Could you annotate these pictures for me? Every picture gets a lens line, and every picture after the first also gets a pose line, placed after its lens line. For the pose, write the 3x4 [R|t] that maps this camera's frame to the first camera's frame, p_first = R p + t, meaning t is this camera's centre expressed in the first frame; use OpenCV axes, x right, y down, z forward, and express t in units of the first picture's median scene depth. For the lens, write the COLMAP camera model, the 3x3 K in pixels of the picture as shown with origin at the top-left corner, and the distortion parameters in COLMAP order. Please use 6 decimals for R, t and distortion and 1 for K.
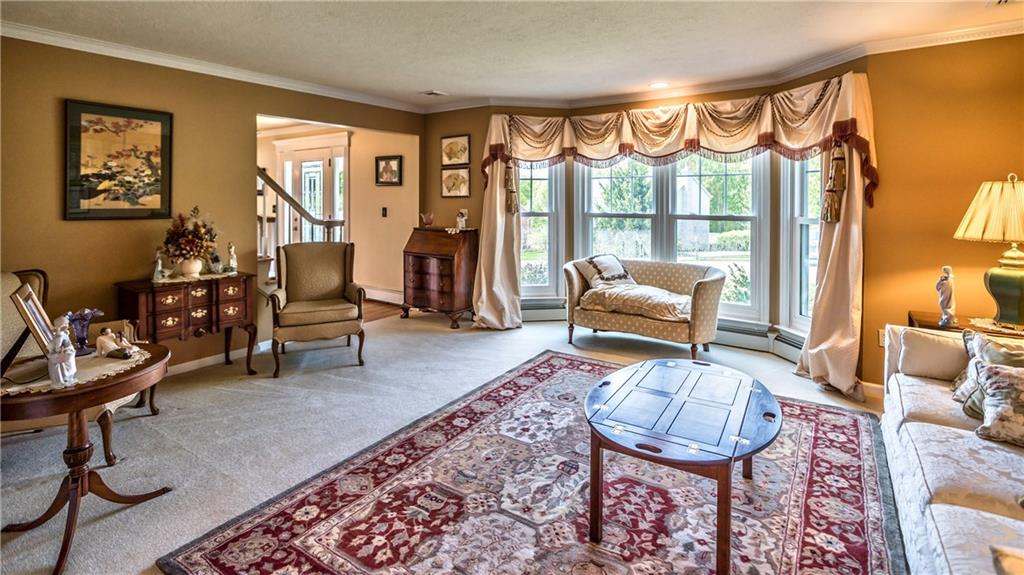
lens RADIAL K [[476.0, 0, 513.6], [0, 476.0, 219.6], [0, 0, 1]] dist [0.000015, 0.000124]
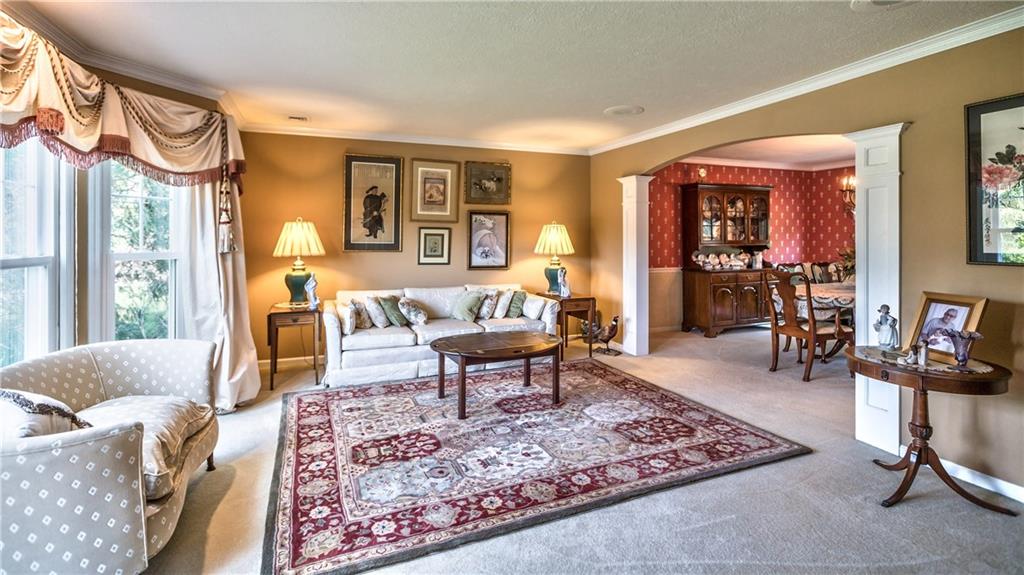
lens RADIAL K [[459.3, 0, 492.8], [0, 459.3, 237.8], [0, 0, 1]] dist [0.000112, 0.000123]
pose [[-0.819546, -0.001007, 0.573012, -0.489690], [0.024568, 0.999017, 0.036893, -0.061487], [-0.572486, 0.044313, -0.818716, 1.870785]]
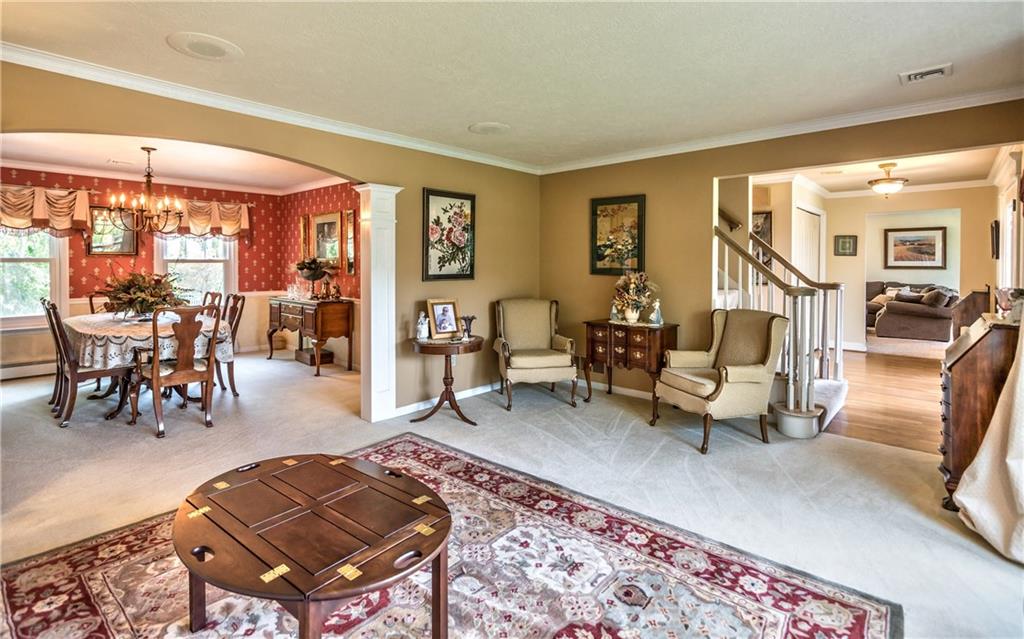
lens RADIAL K [[492.5, 0, 514.0], [0, 492.5, 273.6], [0, 0, 1]] dist [-0.000823, 0.000233]
pose [[-0.117111, 0.017833, -0.992959, 0.860848], [-0.047713, 0.998583, 0.023561, -0.032319], [0.991972, 0.050136, -0.116094, 1.081615]]
